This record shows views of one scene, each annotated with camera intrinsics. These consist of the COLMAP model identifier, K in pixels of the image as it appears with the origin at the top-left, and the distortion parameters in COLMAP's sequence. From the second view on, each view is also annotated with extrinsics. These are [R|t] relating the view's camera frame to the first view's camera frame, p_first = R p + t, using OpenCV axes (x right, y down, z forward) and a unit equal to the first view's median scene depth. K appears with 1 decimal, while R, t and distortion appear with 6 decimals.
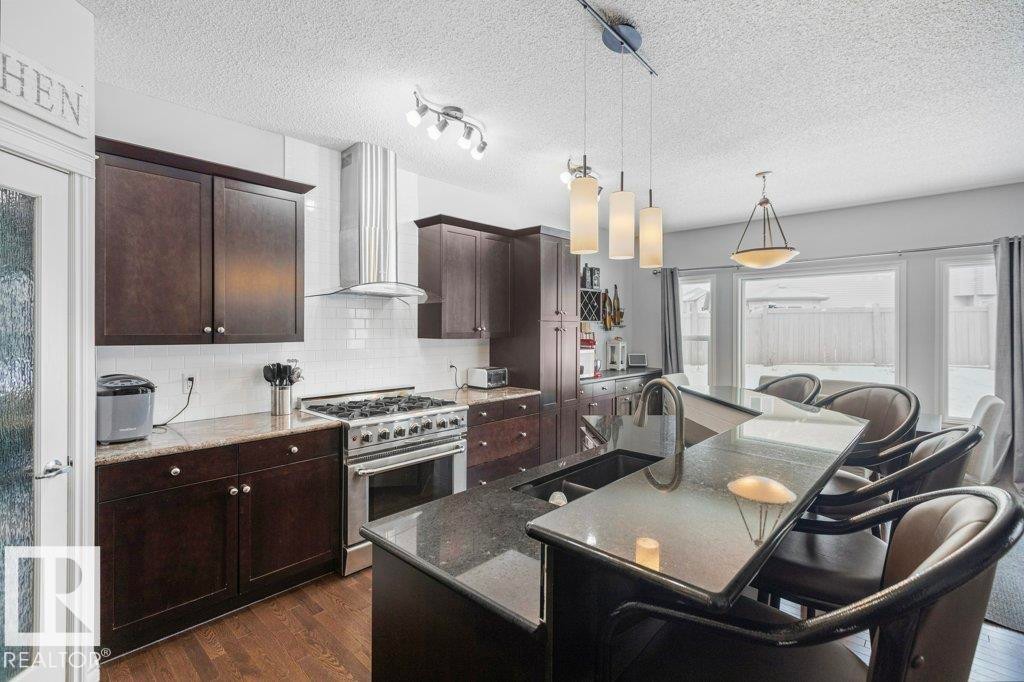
lens RADIAL K [[467.3, 0, 512.1], [0, 467.3, 330.0], [0, 0, 1]] dist [0.000930, 0.000117]
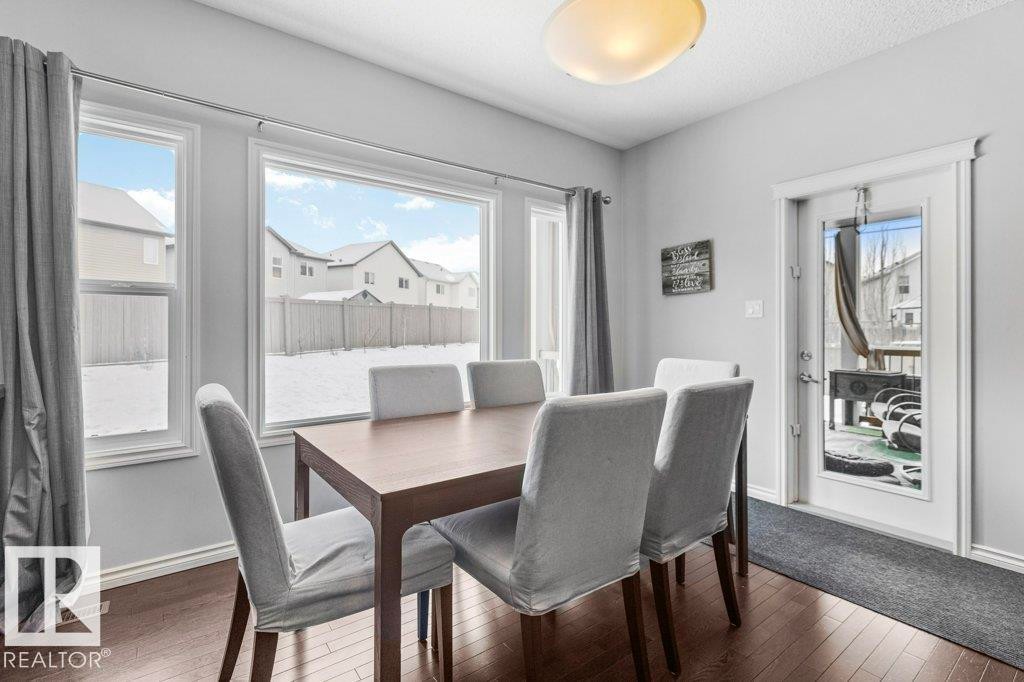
lens RADIAL K [[467.3, 0, 512.1], [0, 467.3, 330.0], [0, 0, 1]] dist [0.000930, 0.000117]
pose [[0.151715, -0.005125, 0.988411, 0.138501], [0.011367, 0.999929, 0.003440, 0.070361], [-0.988359, 0.010713, 0.151762, 0.933349]]
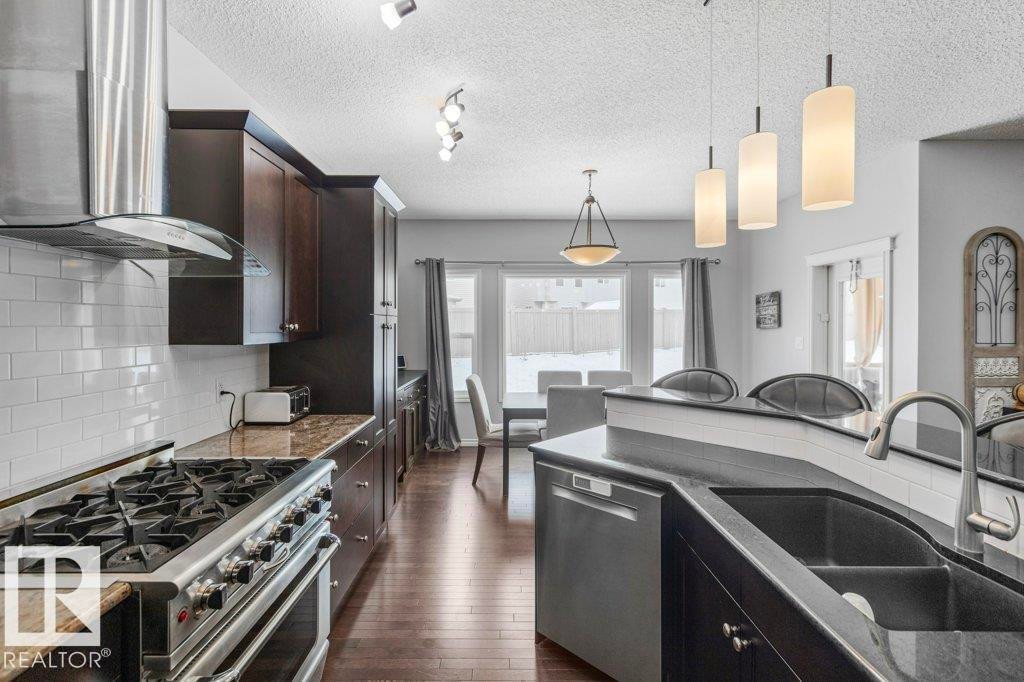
lens RADIAL K [[467.3, 0, 512.1], [0, 467.3, 330.0], [0, 0, 1]] dist [0.000930, 0.000117]
pose [[0.719453, -0.010171, 0.694467, -0.262922], [0.009610, 0.999943, 0.004689, 0.002911], [-0.694475, 0.003301, 0.719510, 0.345706]]
